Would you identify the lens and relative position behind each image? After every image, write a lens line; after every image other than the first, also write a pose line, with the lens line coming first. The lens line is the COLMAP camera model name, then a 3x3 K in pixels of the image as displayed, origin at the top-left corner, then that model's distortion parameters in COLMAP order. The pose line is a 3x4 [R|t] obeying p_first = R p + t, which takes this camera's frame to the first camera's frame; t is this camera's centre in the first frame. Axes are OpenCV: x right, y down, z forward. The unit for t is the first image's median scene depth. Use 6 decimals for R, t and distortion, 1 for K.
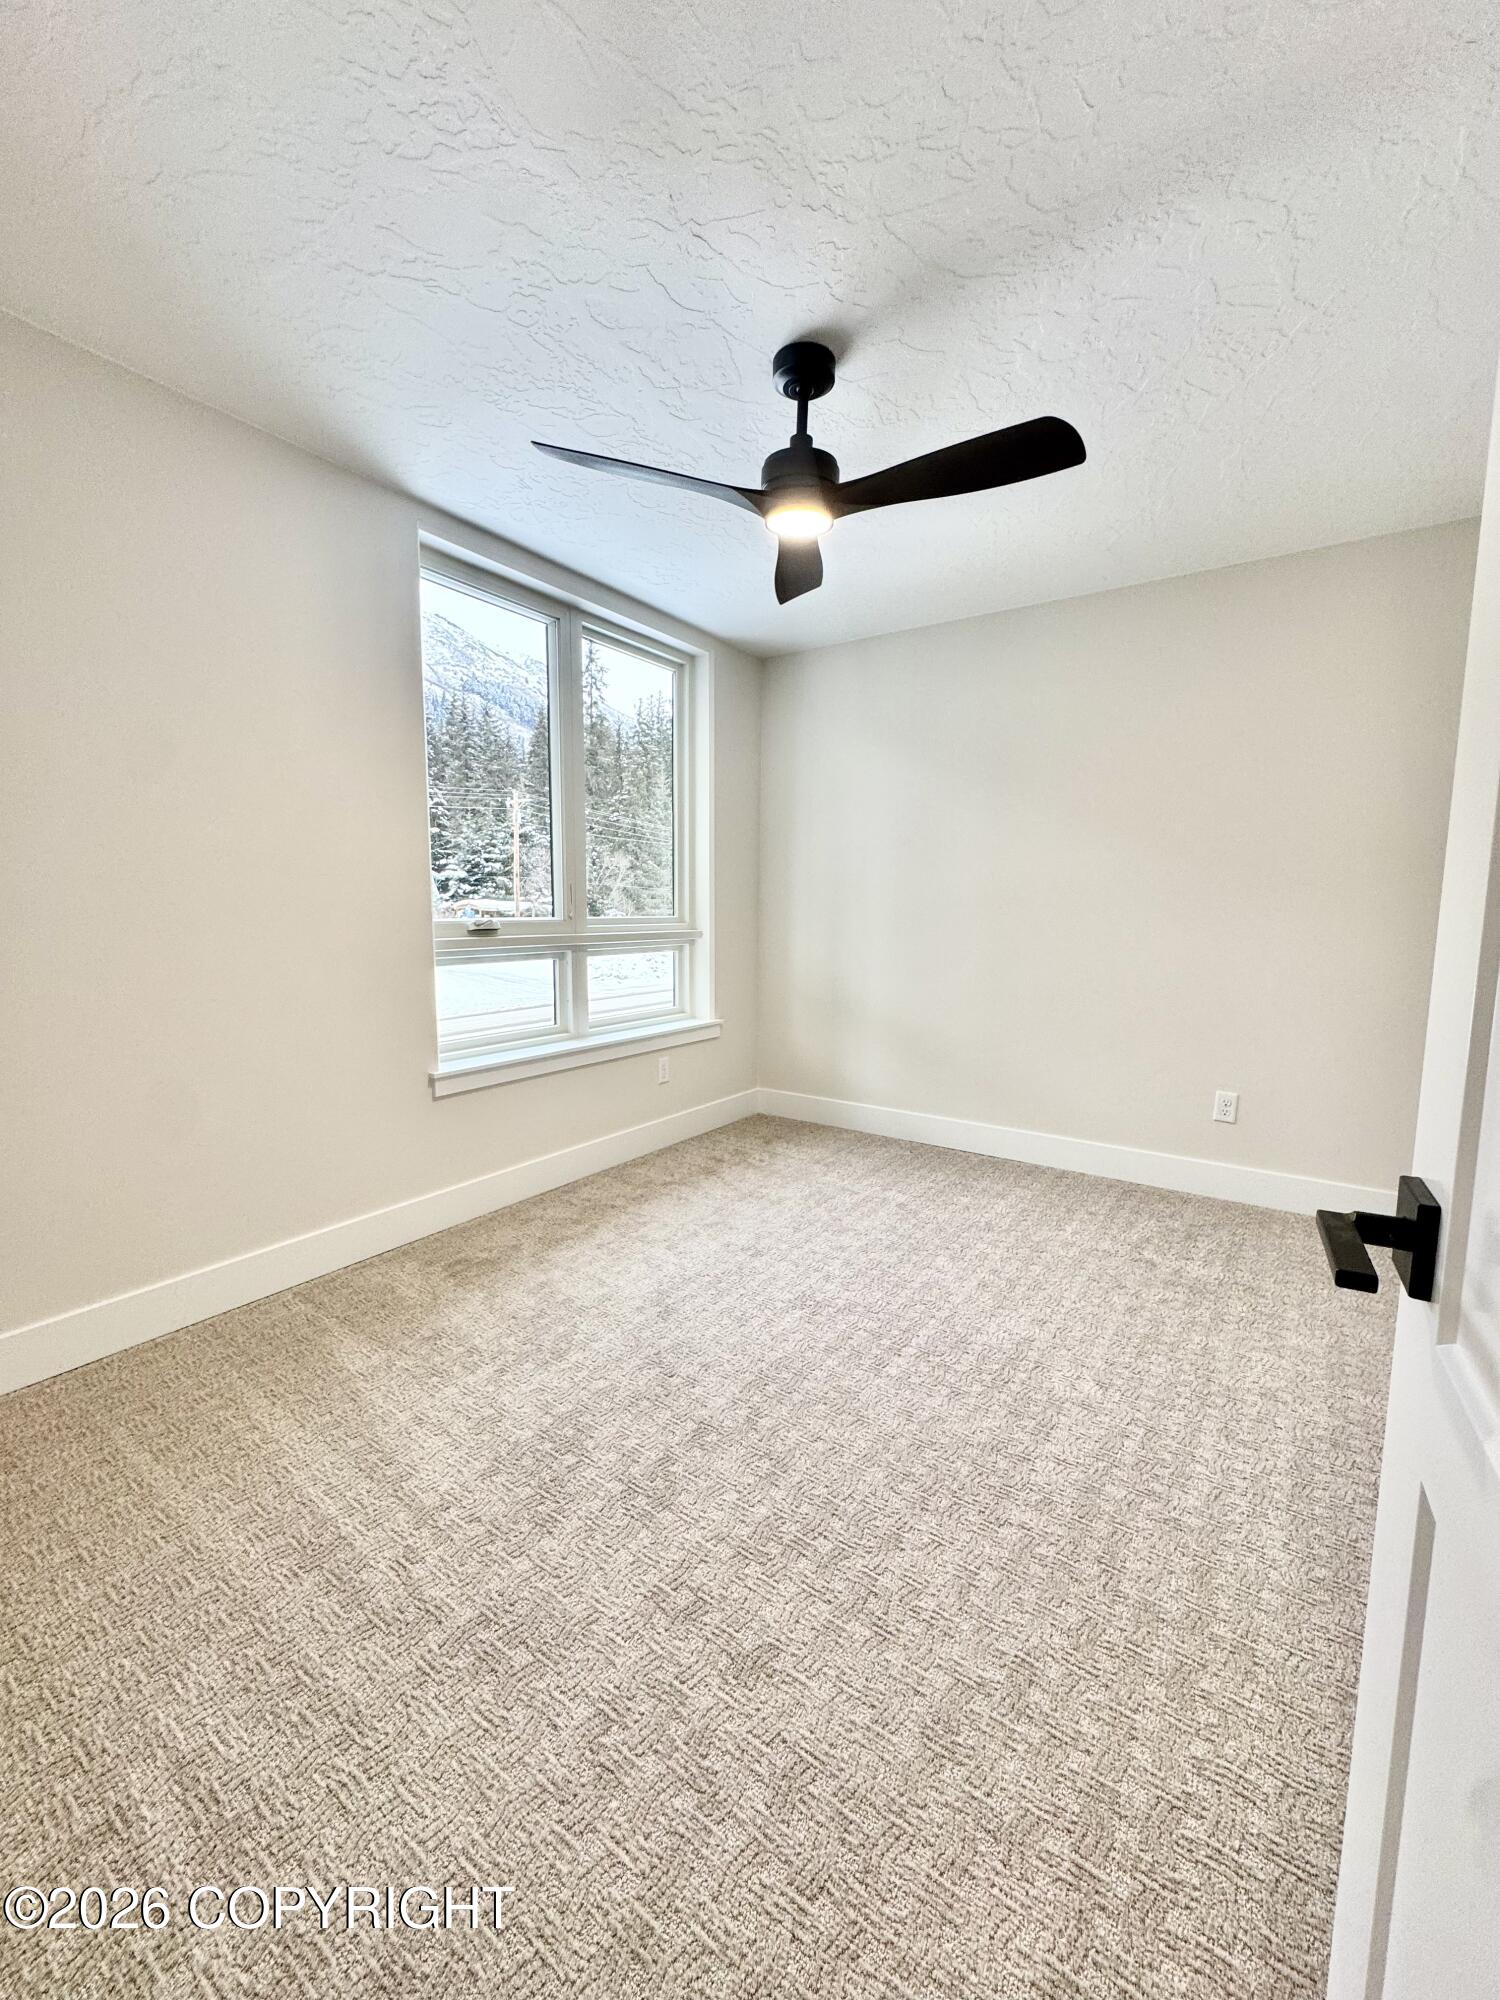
lens RADIAL K [[801.8, 0, 754.5], [0, 801.8, 997.1], [0, 0, 1]] dist [-0.000208, -0.000098]
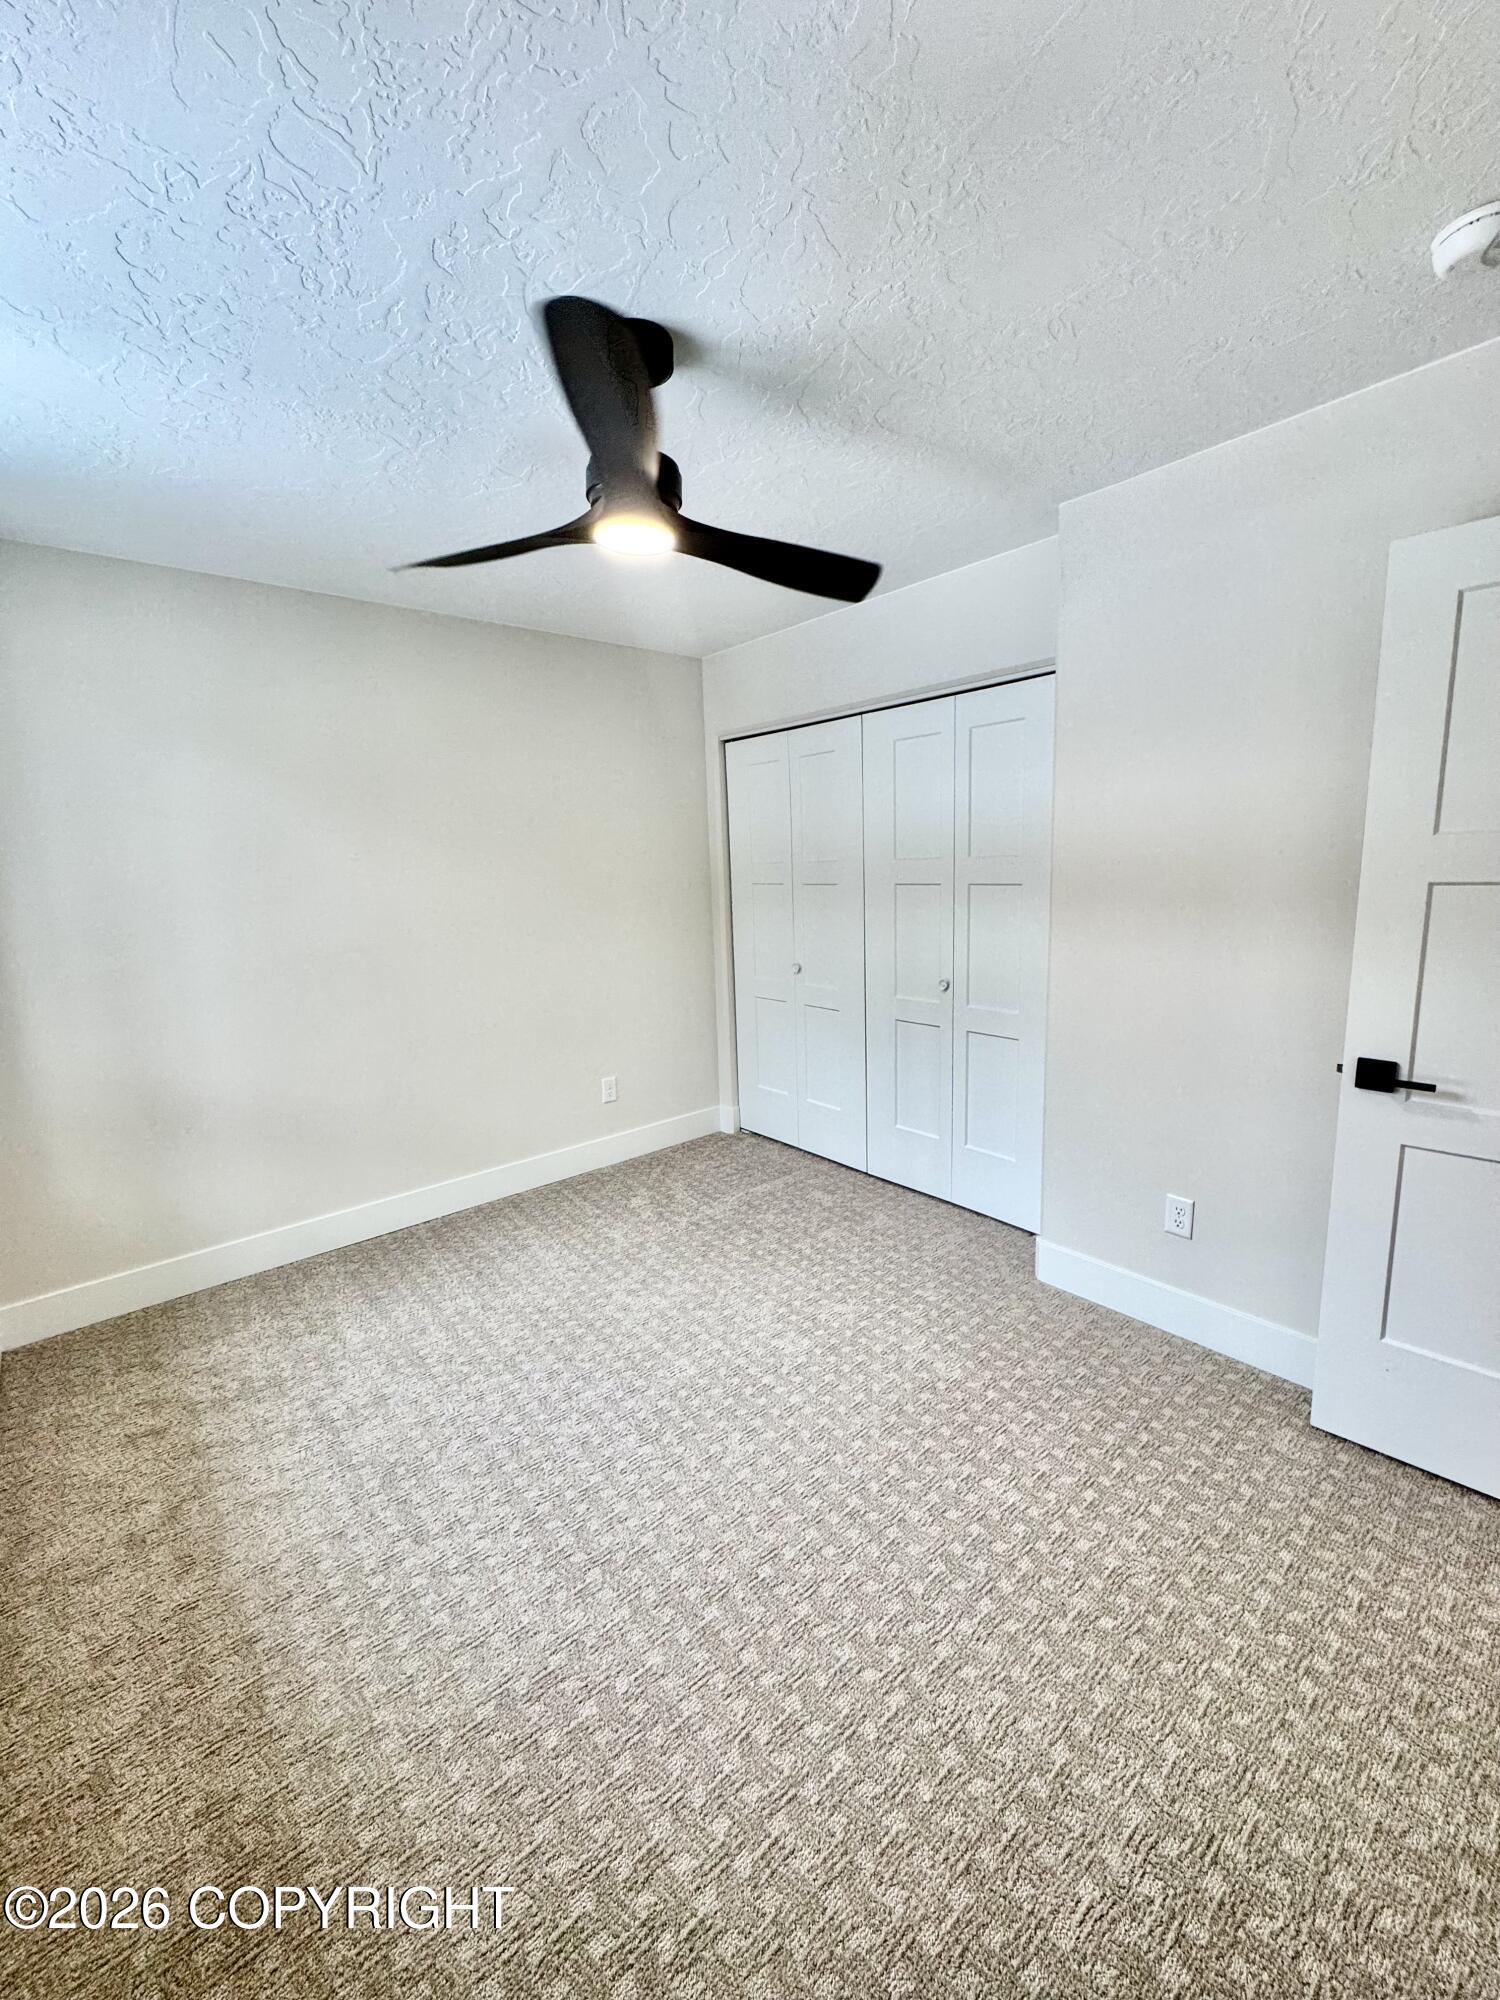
lens RADIAL K [[801.8, 0, 754.8], [0, 801.8, 1001.4], [0, 0, 1]] dist [-0.000208, -0.000098]
pose [[0.242776, -0.178952, 0.953434, -0.486236], [0.141312, 0.978878, 0.147745, -0.140385], [-0.959735, 0.098863, 0.262936, 0.448970]]
